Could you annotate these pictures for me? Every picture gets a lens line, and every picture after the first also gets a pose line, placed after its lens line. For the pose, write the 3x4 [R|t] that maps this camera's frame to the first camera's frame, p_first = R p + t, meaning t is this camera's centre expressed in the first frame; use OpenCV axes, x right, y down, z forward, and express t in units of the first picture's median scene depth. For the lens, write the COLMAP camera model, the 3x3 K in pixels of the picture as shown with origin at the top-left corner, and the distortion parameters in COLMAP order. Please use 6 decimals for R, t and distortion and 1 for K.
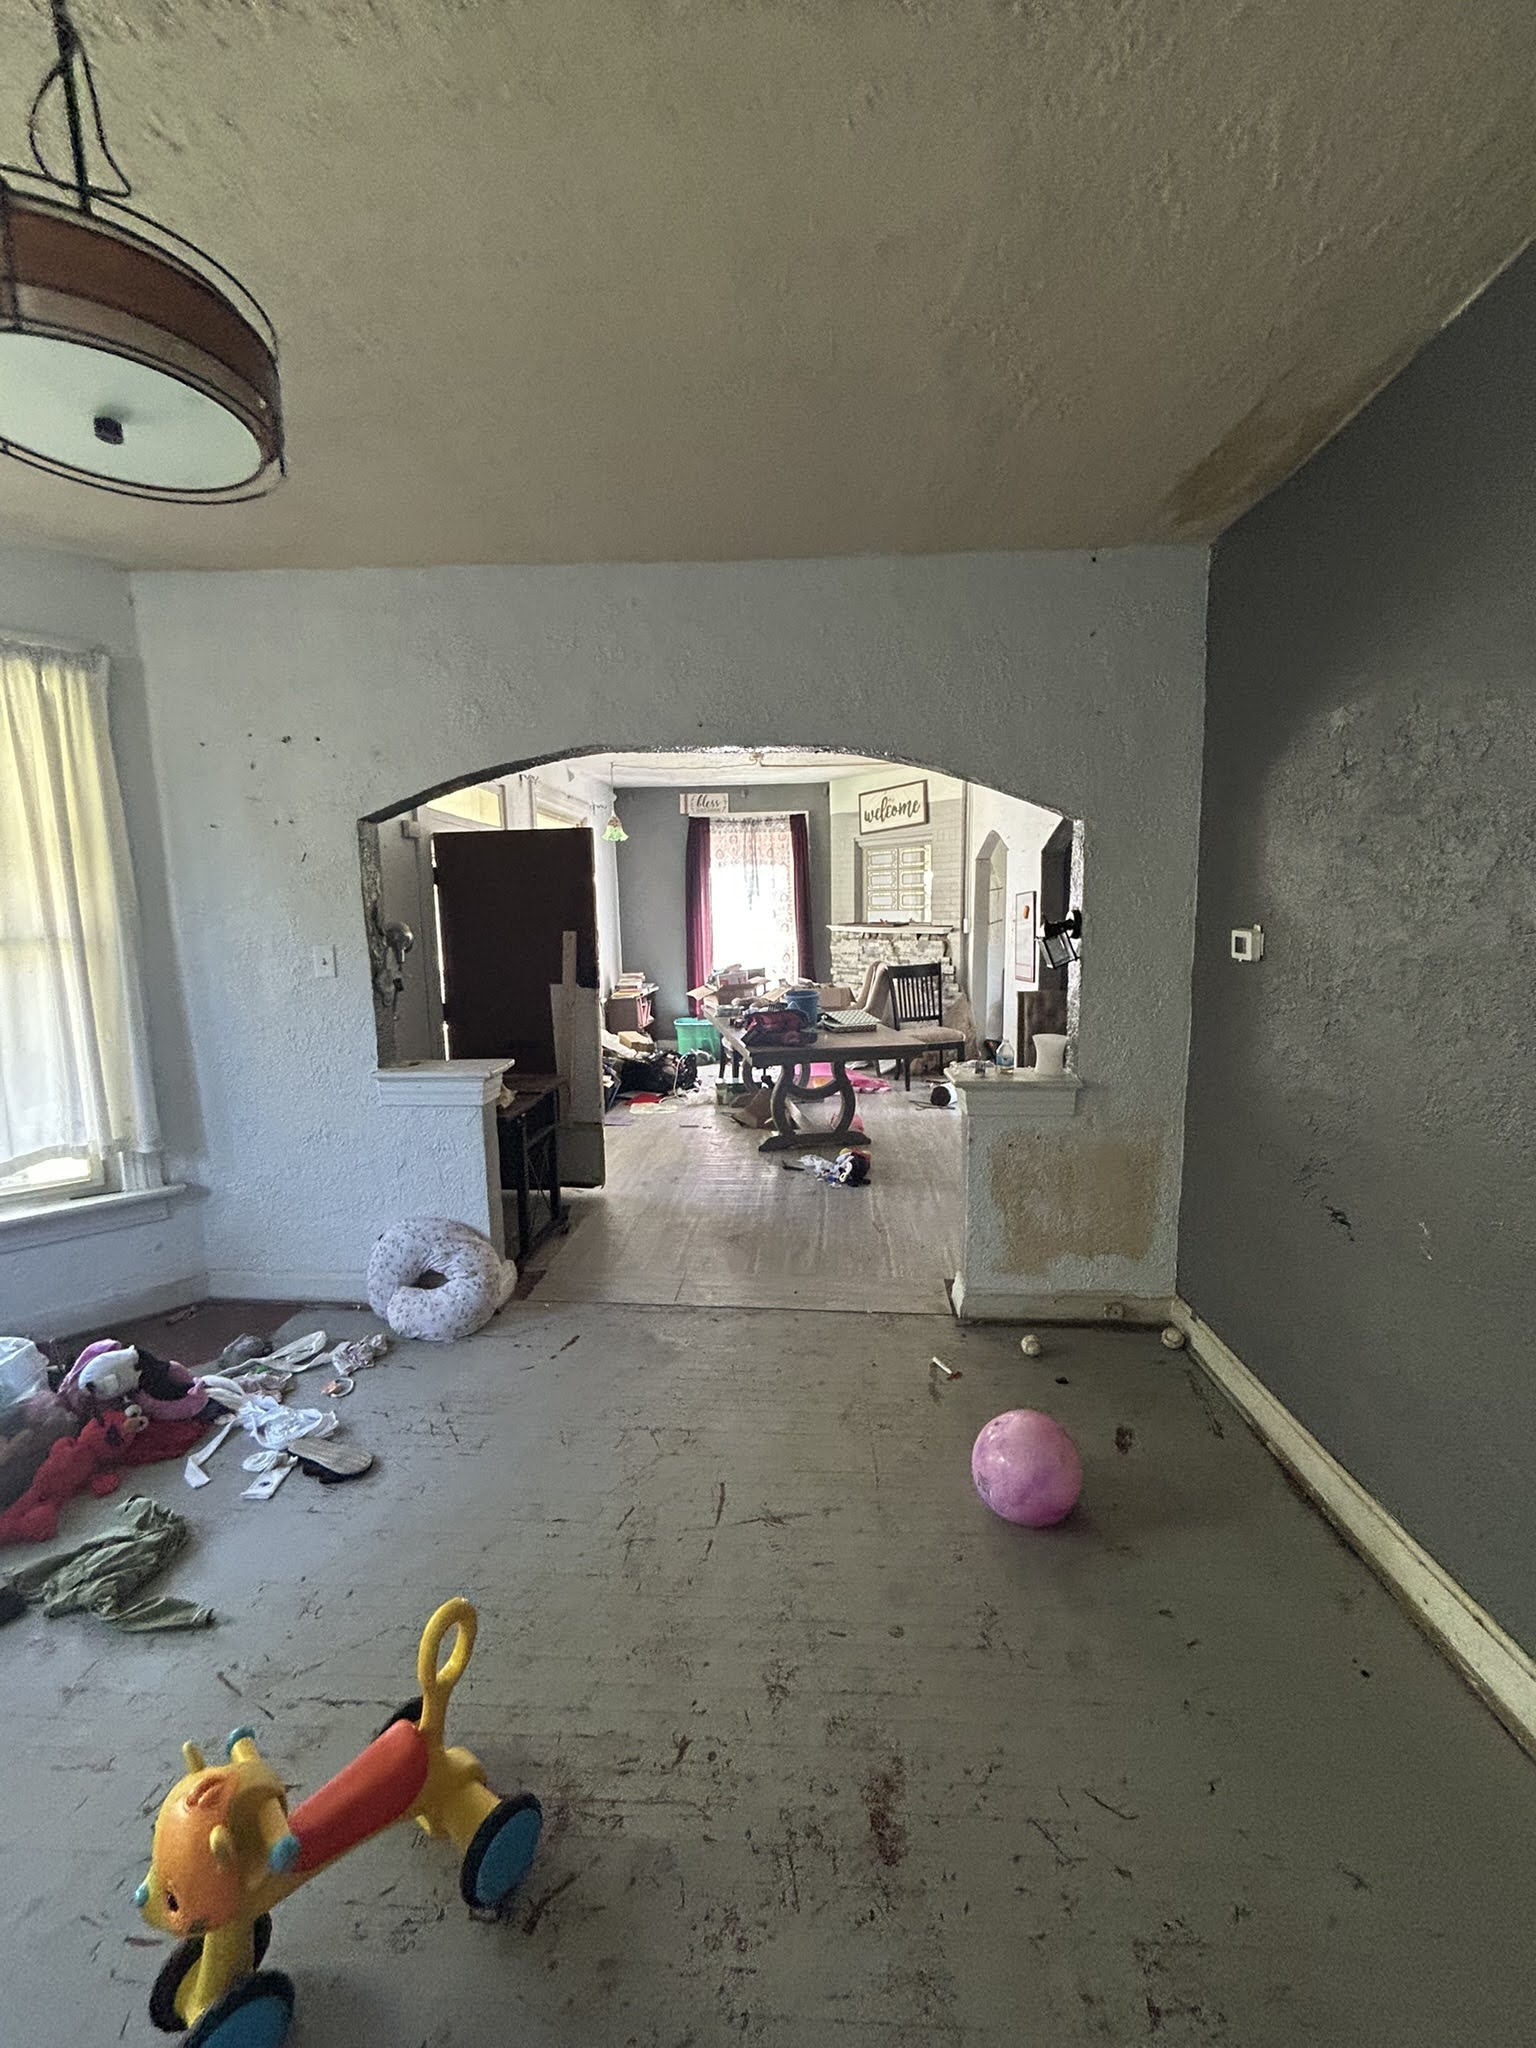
lens RADIAL K [[836.1, 0, 768.4], [0, 836.1, 1018.1], [0, 0, 1]] dist [-0.000473, 0.001167]
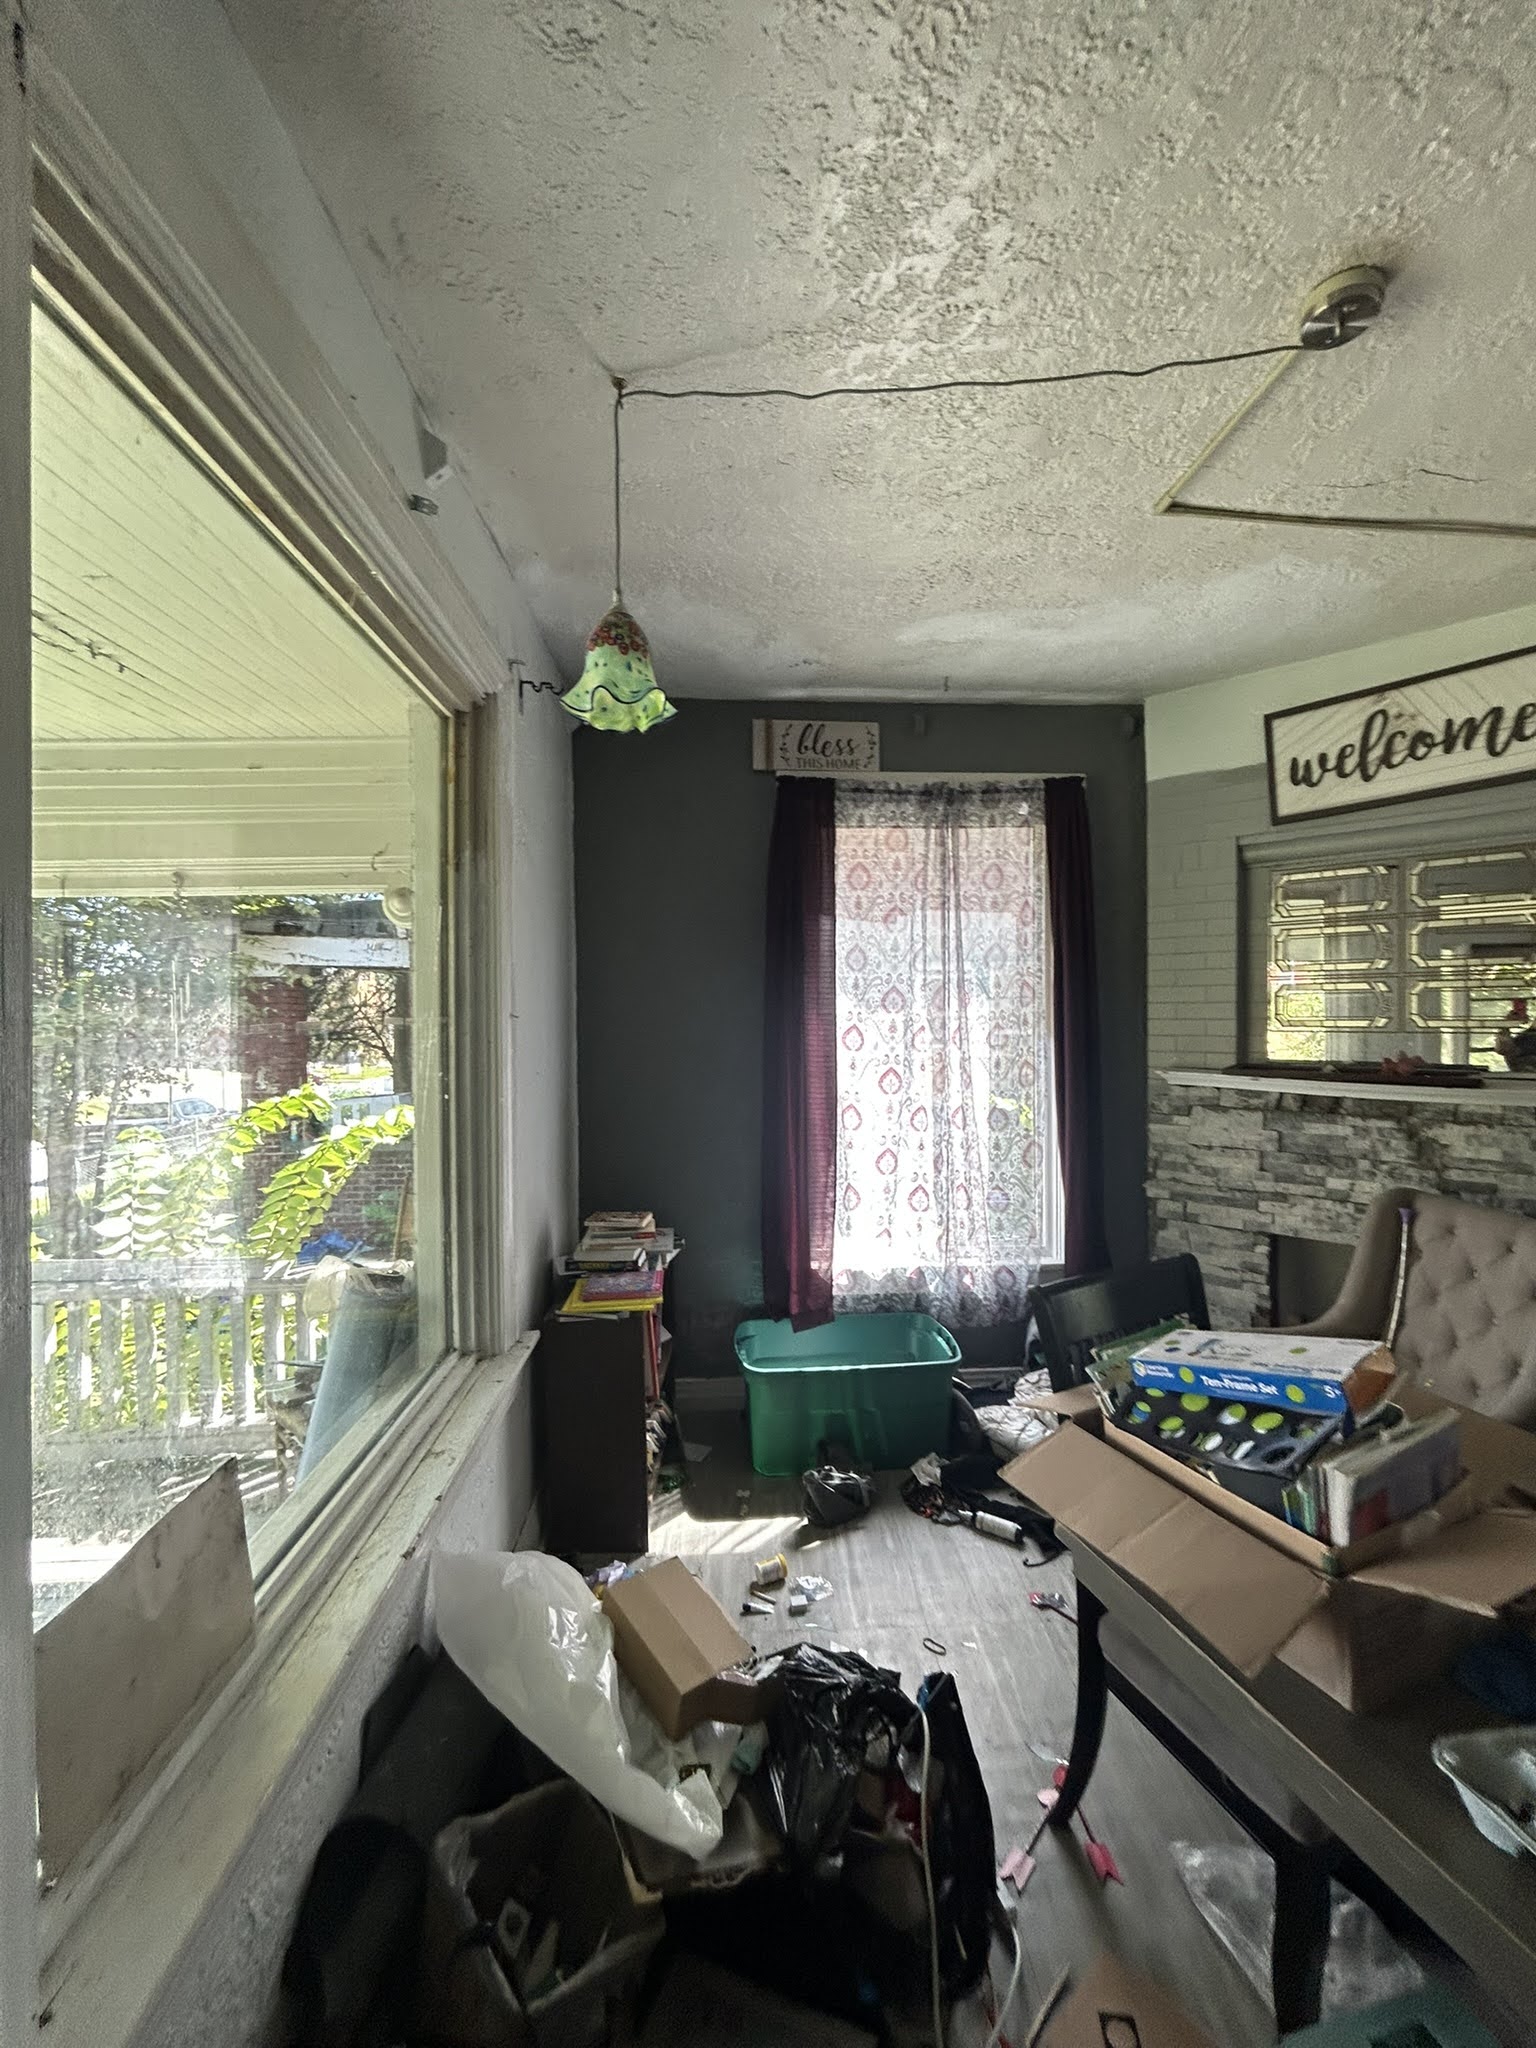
lens RADIAL K [[836.1, 0, 770.9], [0, 836.1, 1020.5], [0, 0, 1]] dist [-0.000473, 0.001167]
pose [[0.994149, 0.007293, 0.107767, -0.139438], [0.006242, 0.992171, -0.124734, -0.088631], [-0.107833, 0.124677, 0.986320, 0.657189]]
